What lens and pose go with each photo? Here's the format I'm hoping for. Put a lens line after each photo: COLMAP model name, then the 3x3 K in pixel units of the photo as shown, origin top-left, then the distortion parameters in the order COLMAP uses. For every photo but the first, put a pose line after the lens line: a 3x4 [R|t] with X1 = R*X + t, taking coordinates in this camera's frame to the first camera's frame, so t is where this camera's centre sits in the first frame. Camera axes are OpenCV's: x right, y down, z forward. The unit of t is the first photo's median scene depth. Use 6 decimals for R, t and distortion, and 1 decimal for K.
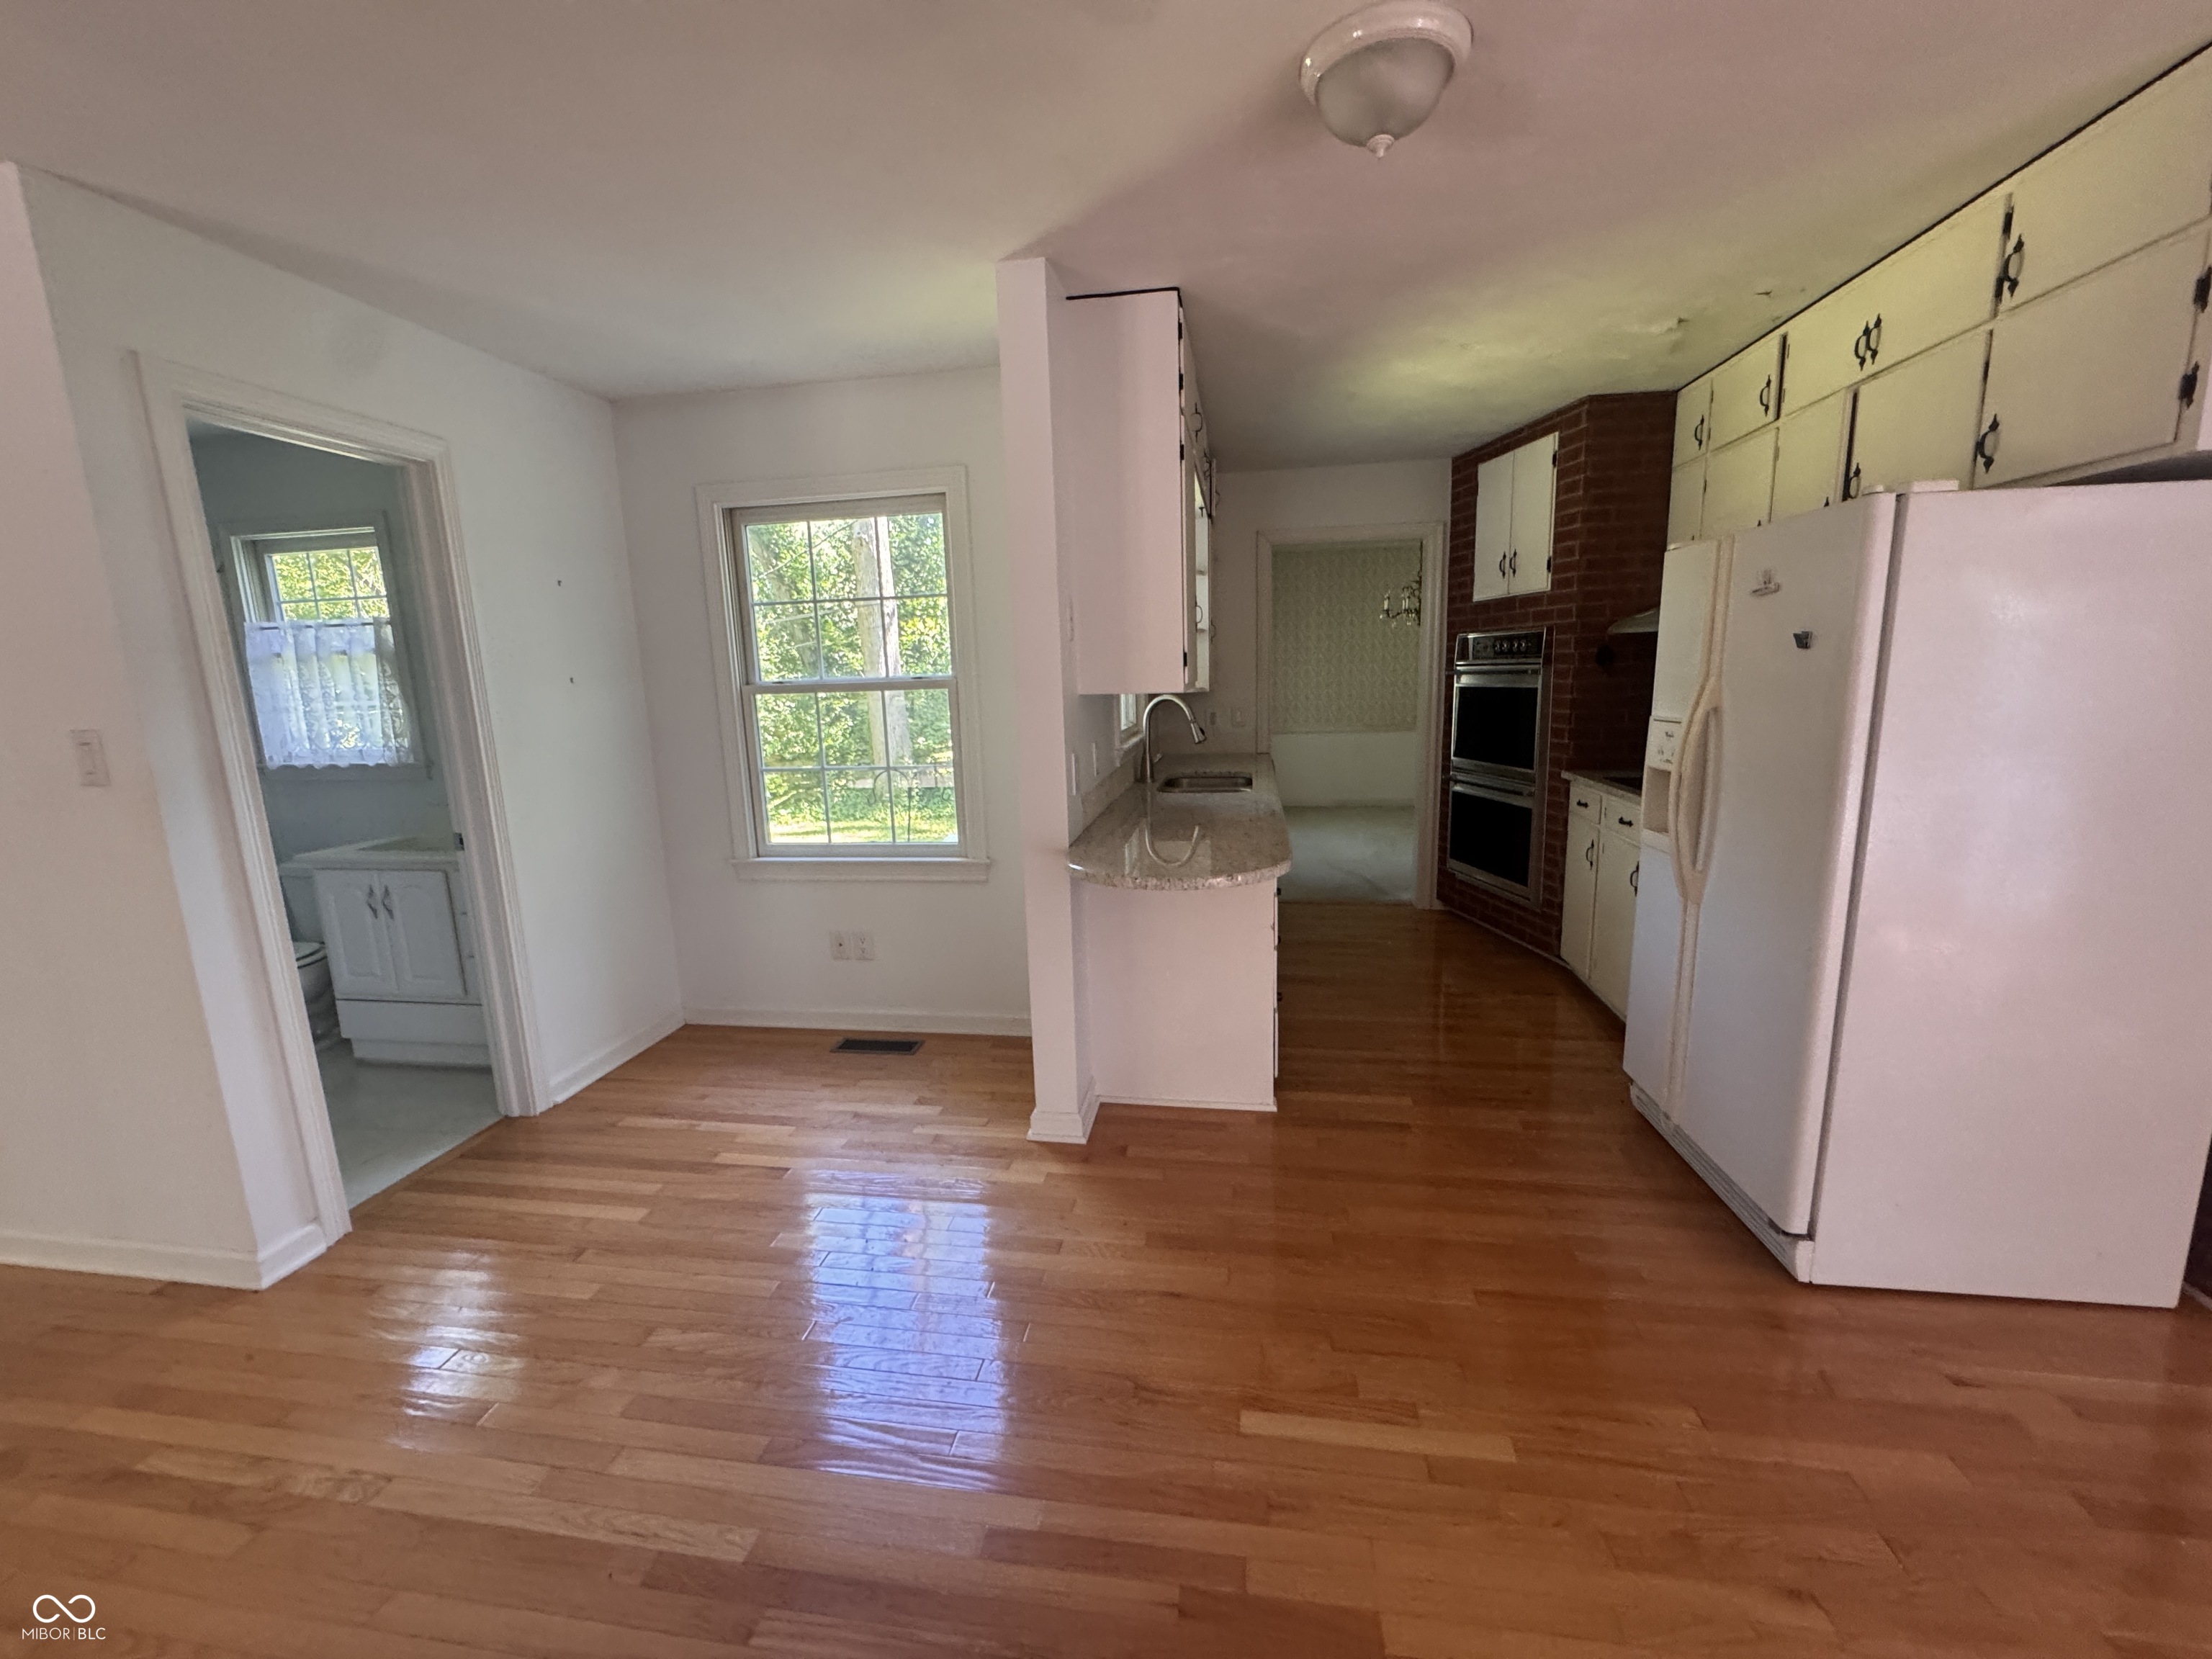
lens RADIAL K [[885.2, 0, 1105.5], [0, 885.2, 828.8], [0, 0, 1]] dist [-0.001414, -0.000061]
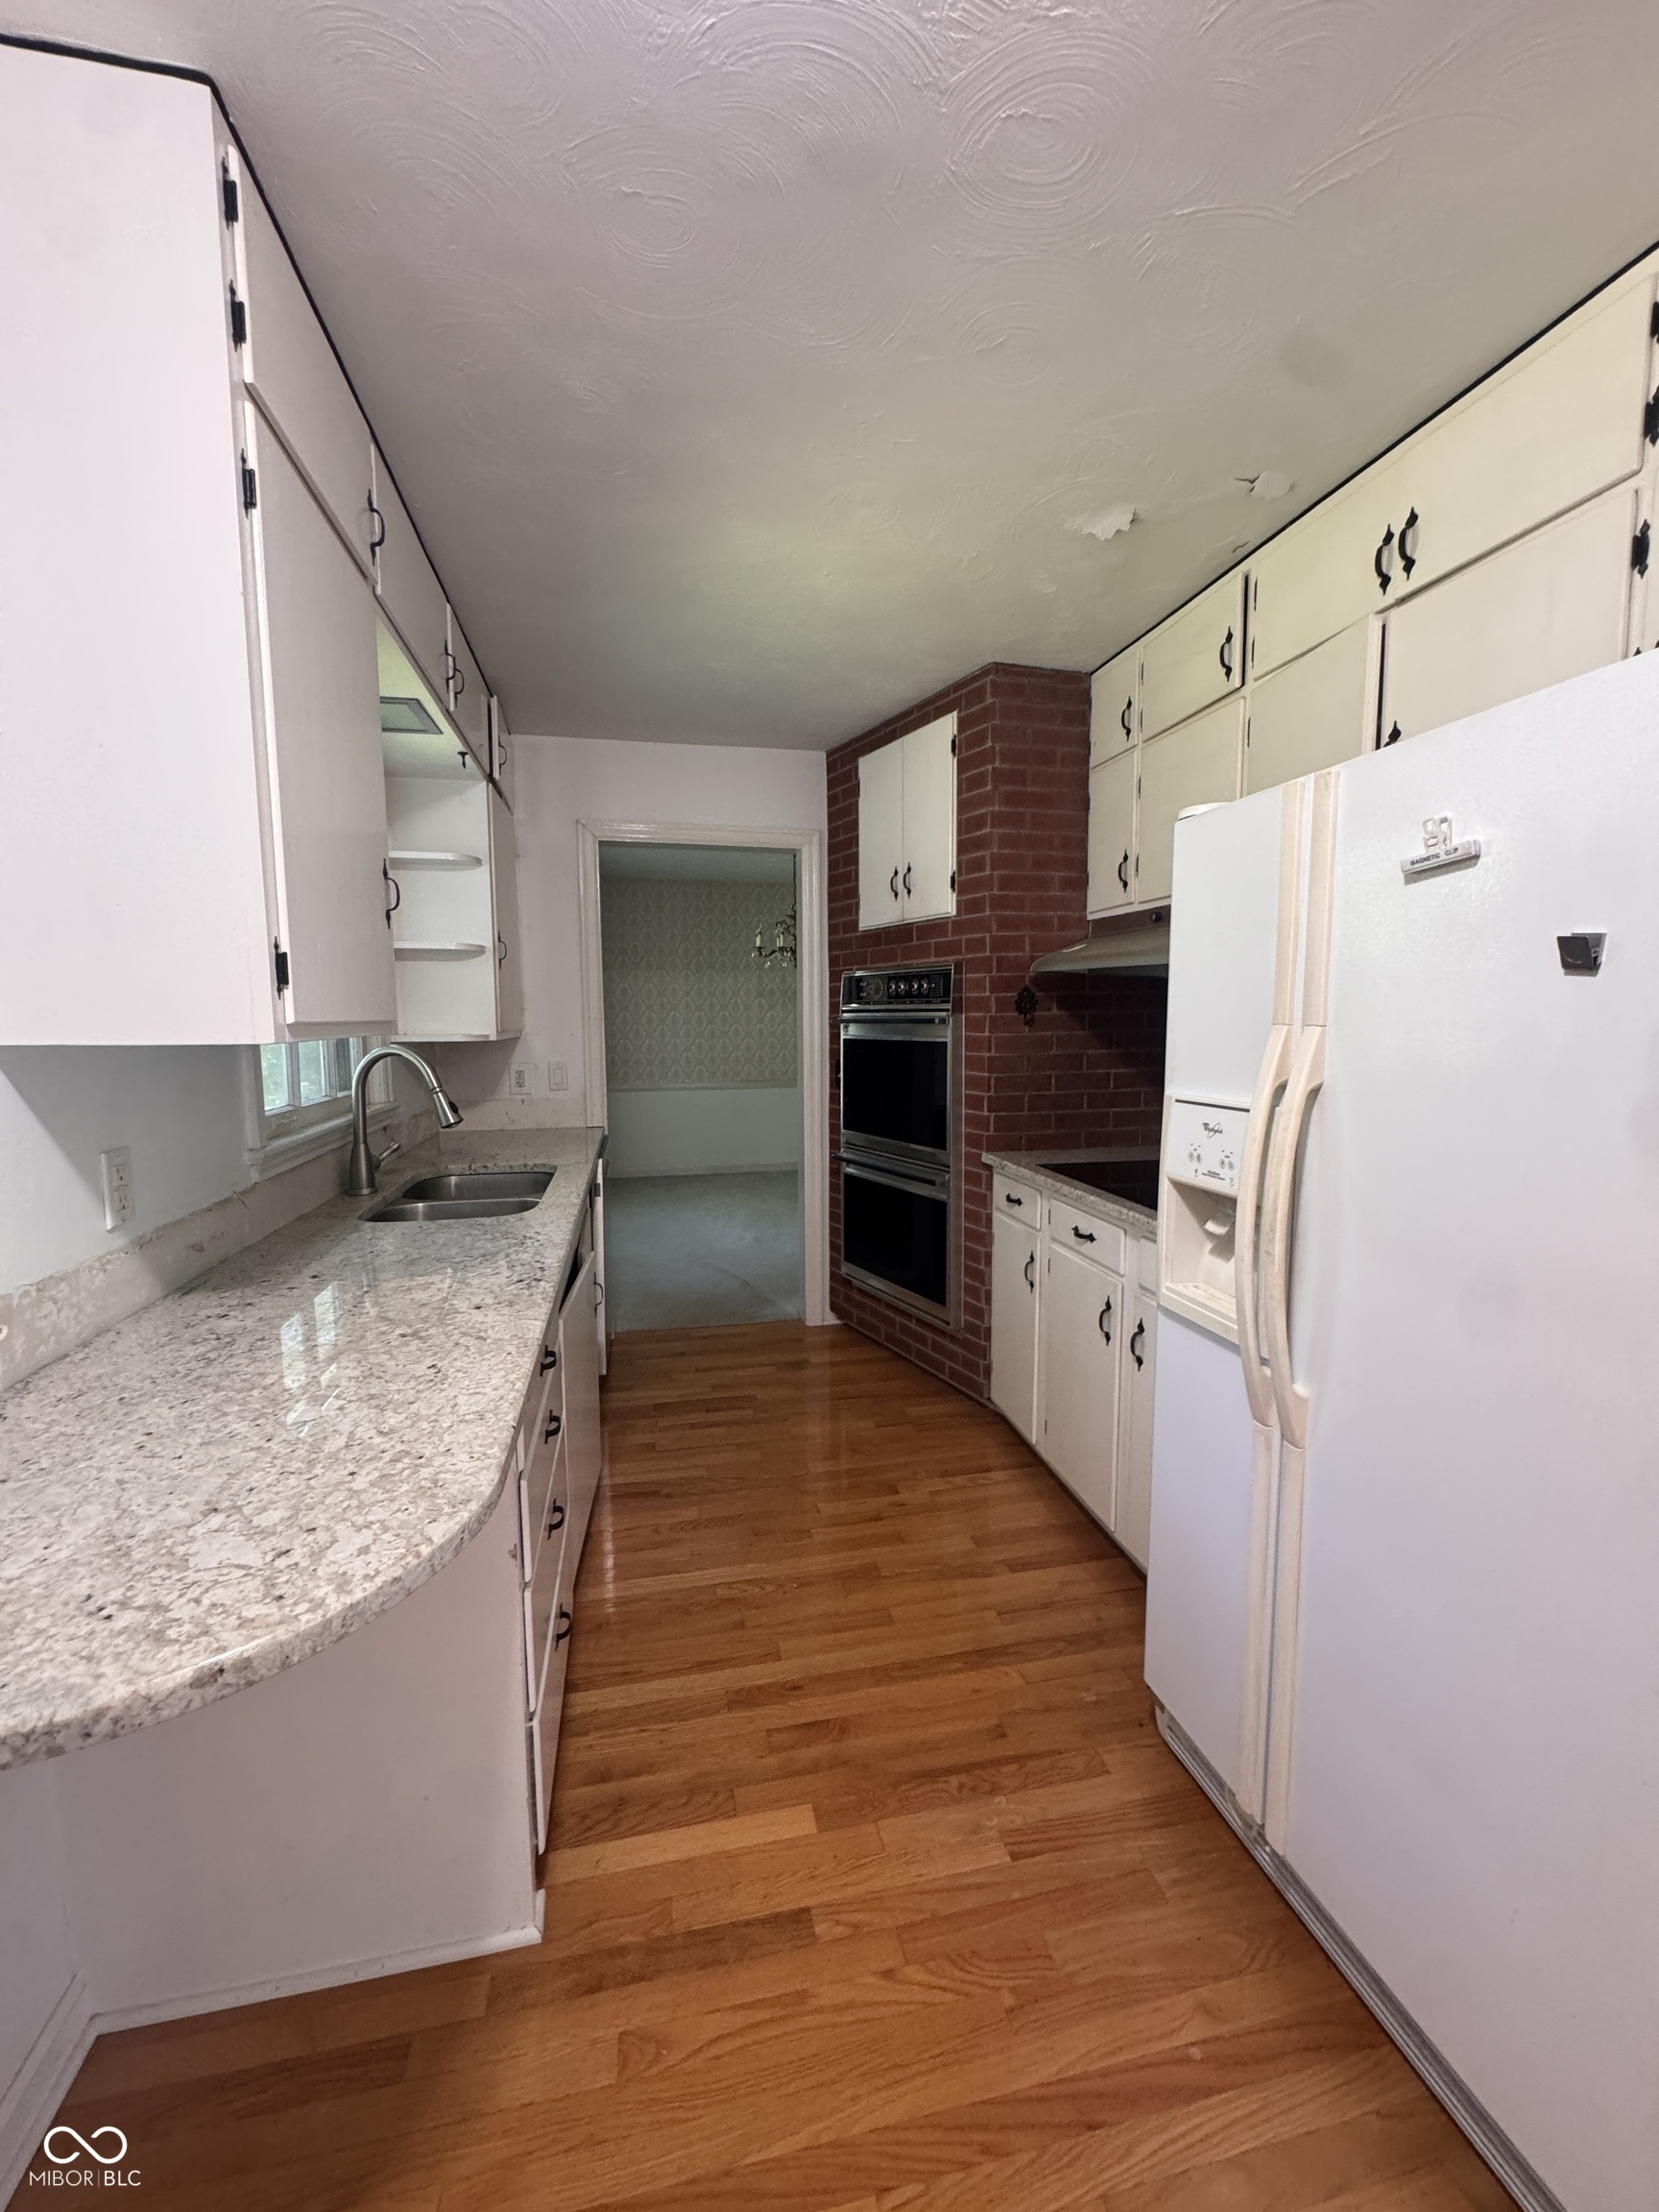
lens RADIAL K [[885.2, 0, 830.8], [0, 885.2, 1104.3], [0, 0, 1]] dist [-0.001414, -0.000061]
pose [[0.931456, -0.011011, 0.363687, 0.131141], [0.040707, 0.996421, -0.074088, -0.058583], [-0.361569, 0.083815, 0.928570, 0.364762]]
